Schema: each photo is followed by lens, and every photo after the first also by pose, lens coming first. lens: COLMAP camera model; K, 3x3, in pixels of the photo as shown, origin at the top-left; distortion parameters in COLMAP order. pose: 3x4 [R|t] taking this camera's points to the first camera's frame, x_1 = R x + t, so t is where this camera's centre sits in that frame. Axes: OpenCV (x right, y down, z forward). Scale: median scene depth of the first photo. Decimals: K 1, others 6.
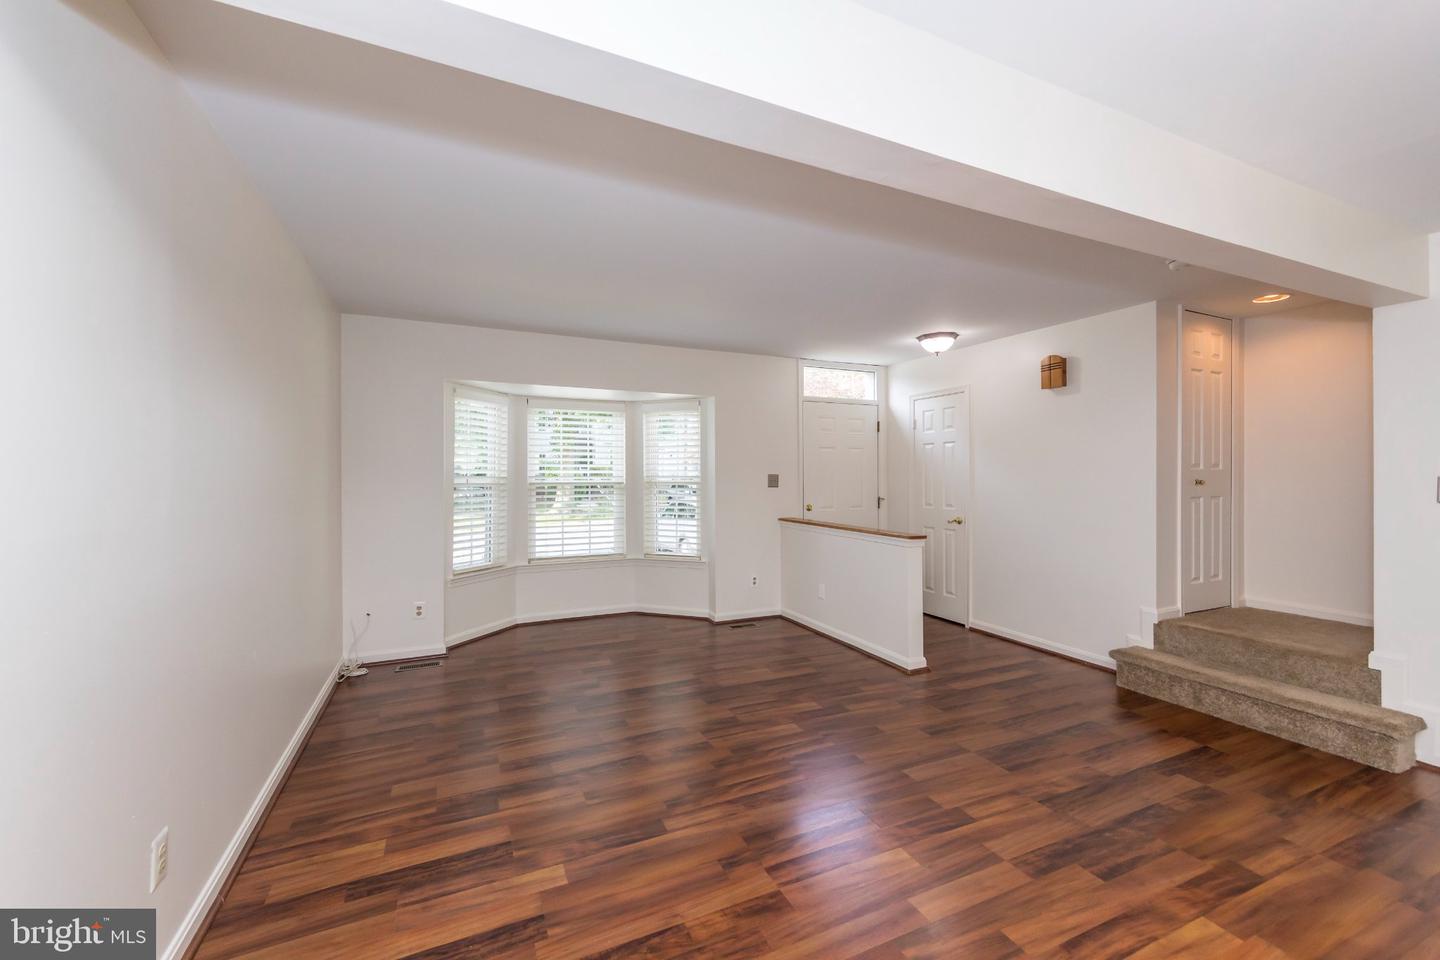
lens RADIAL K [[574.0, 0, 720.0], [0, 574.0, 480.0], [0, 0, 1]] dist [0.001572, 0.000142]
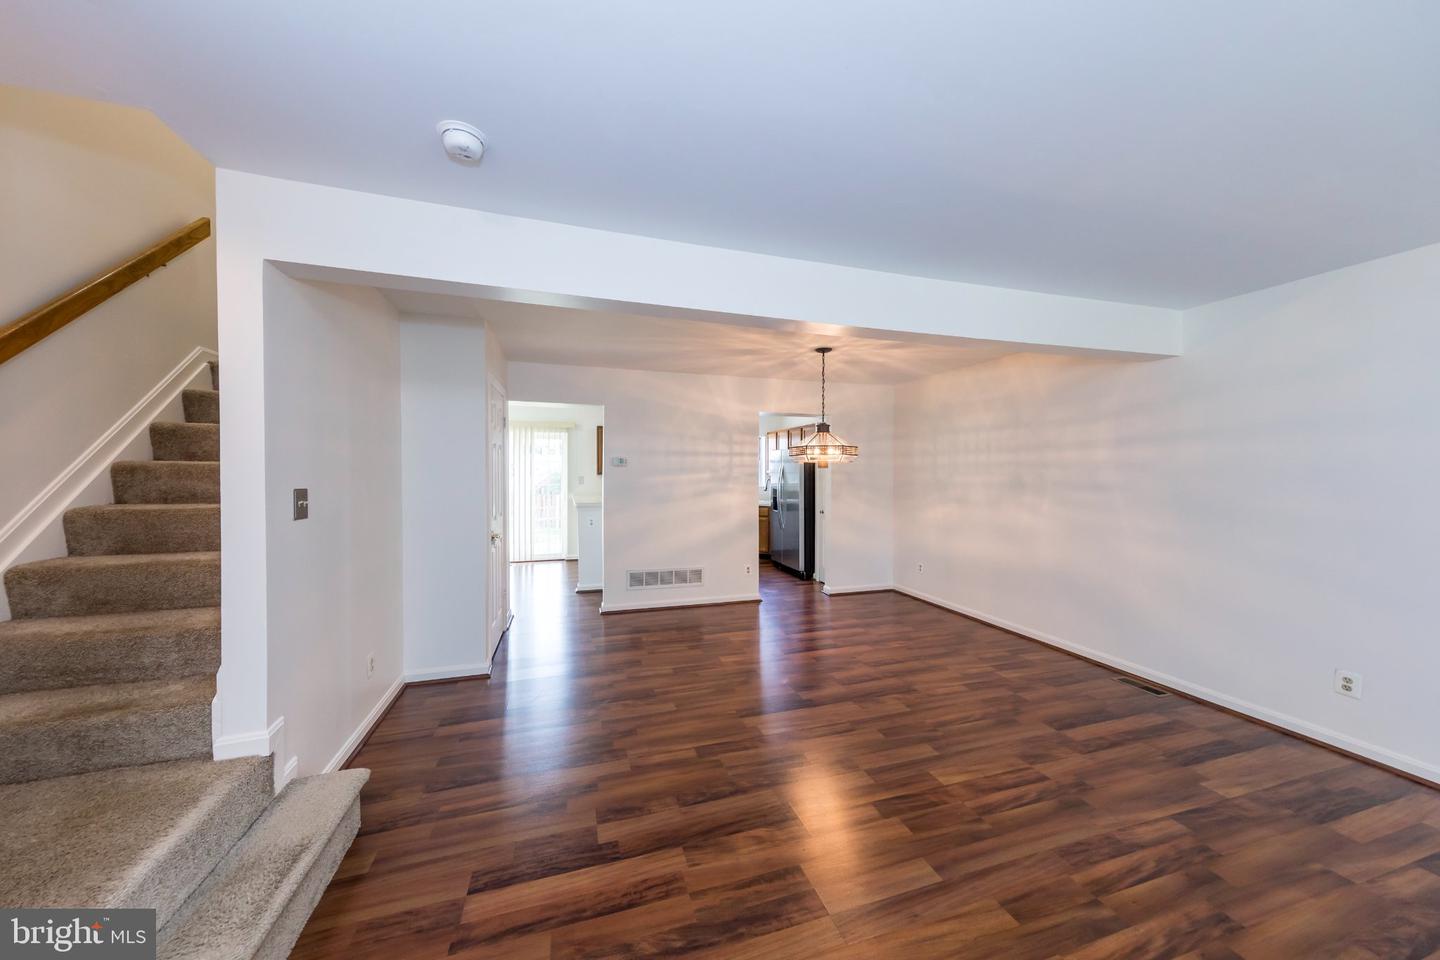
lens RADIAL K [[482.2, 0, 719.6], [0, 482.2, 474.5], [0, 0, 1]] dist [0.000929, -0.000011]
pose [[-0.991659, -0.002220, 0.128872, 0.627594], [-0.000323, 0.999891, 0.014740, -0.048233], [-0.128891, 0.014576, -0.991552, 1.975352]]
